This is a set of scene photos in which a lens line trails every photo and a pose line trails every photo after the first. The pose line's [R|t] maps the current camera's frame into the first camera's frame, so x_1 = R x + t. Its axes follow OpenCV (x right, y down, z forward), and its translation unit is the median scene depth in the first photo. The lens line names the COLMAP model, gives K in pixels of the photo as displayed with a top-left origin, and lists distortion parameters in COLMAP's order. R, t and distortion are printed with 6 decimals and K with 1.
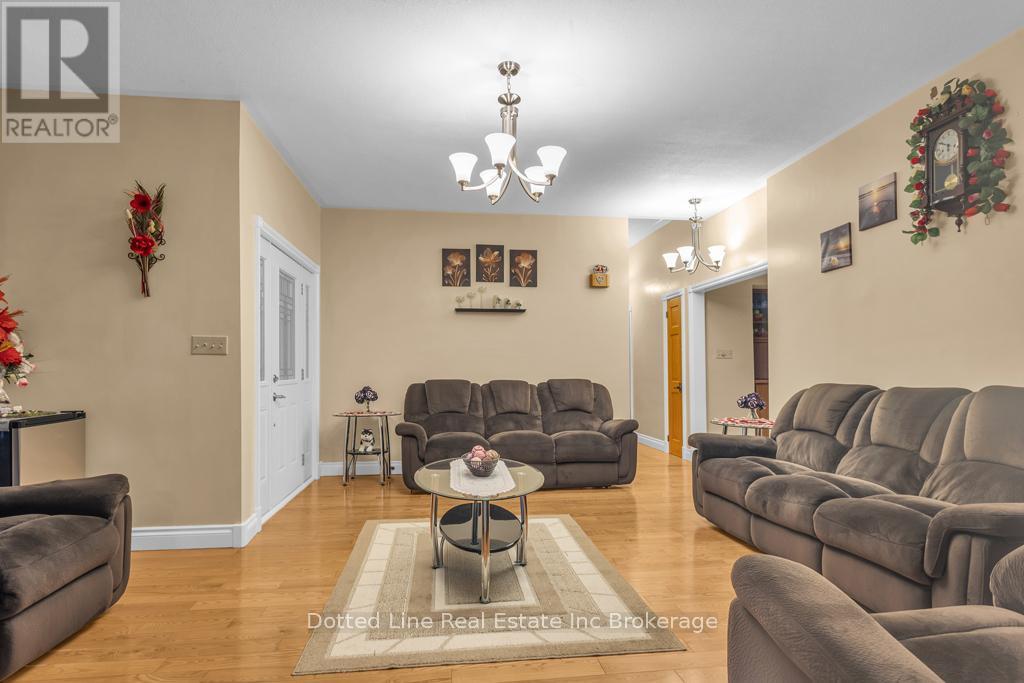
lens RADIAL K [[544.6, 0, 512.0], [0, 544.6, 341.5], [0, 0, 1]] dist [-0.003894, 0.000661]
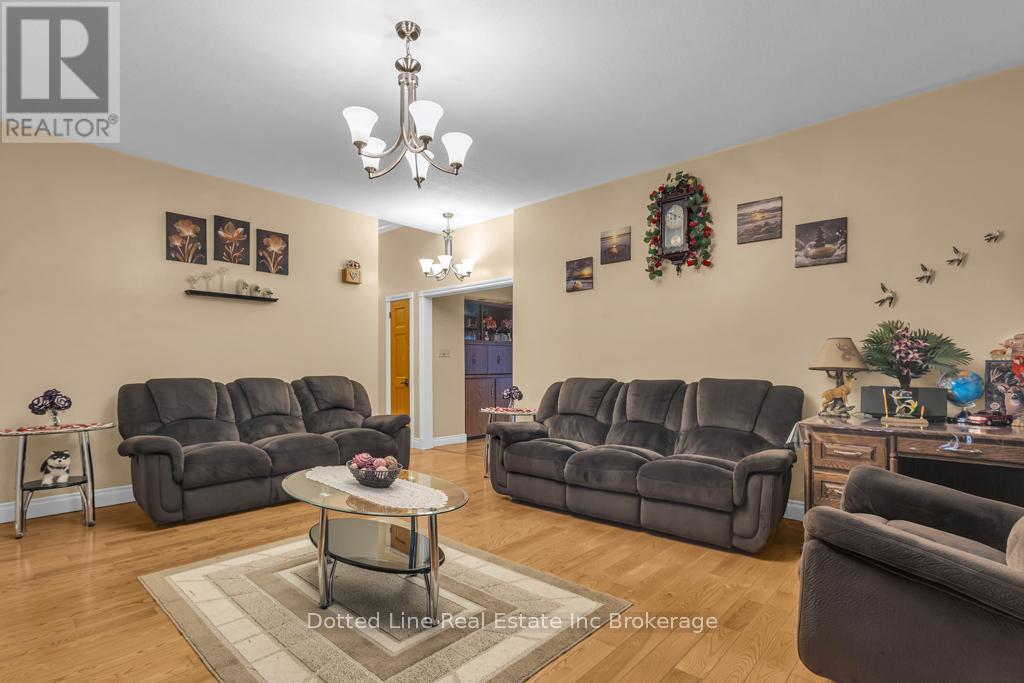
lens RADIAL K [[491.8, 0, 511.6], [0, 491.8, 356.9], [0, 0, 1]] dist [-0.001925, 0.000646]
pose [[0.763862, 0.014809, 0.645210, -0.231162], [-0.036853, 0.999106, 0.020698, 0.006334], [-0.644327, -0.039588, 0.763725, 0.149449]]
